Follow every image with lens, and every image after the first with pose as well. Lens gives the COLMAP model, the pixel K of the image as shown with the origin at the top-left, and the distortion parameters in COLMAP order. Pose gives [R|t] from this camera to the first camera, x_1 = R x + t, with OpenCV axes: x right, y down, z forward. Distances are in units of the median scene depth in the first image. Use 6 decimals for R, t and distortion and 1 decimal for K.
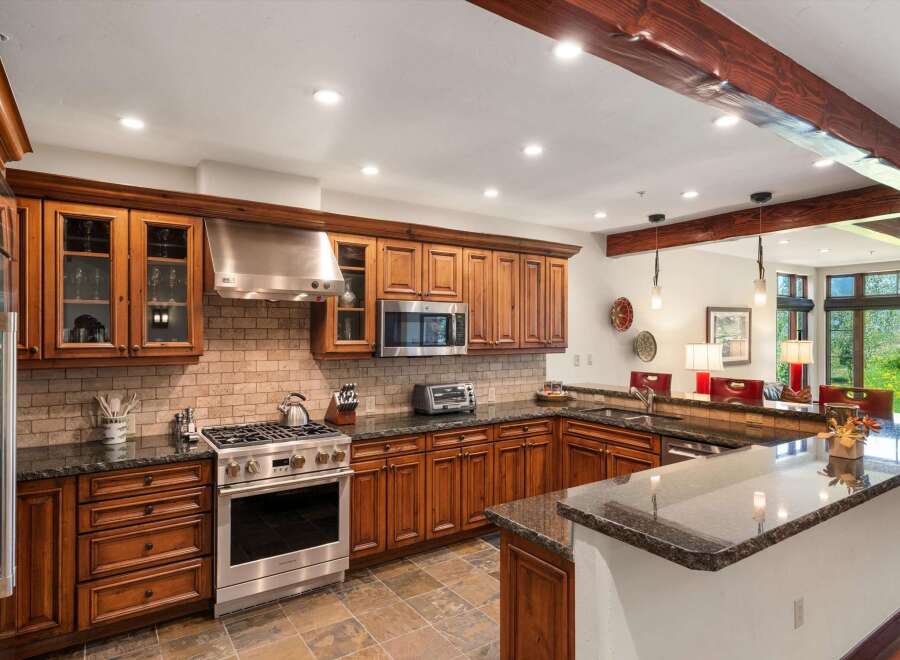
lens RADIAL K [[512.9, 0, 450.0], [0, 512.9, 330.0], [0, 0, 1]] dist [-0.003115, 0.000031]
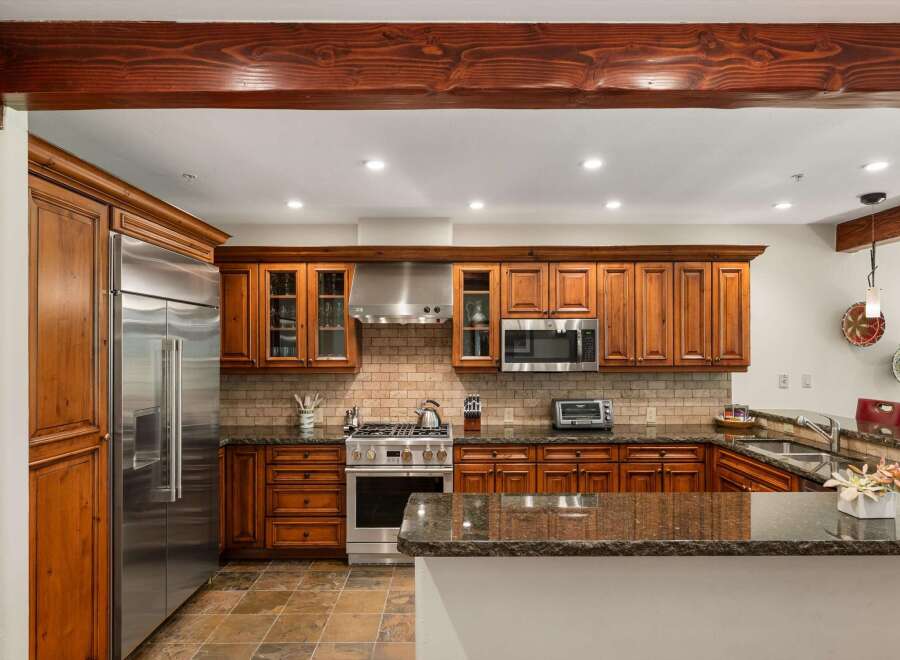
lens RADIAL K [[514.2, 0, 452.3], [0, 514.2, 345.1], [0, 0, 1]] dist [-0.003991, 0.000064]
pose [[0.837203, -0.006408, -0.546855, 0.375107], [0.006343, 0.999978, -0.002007, -0.002435], [0.546856, -0.001788, 0.837225, 0.023216]]
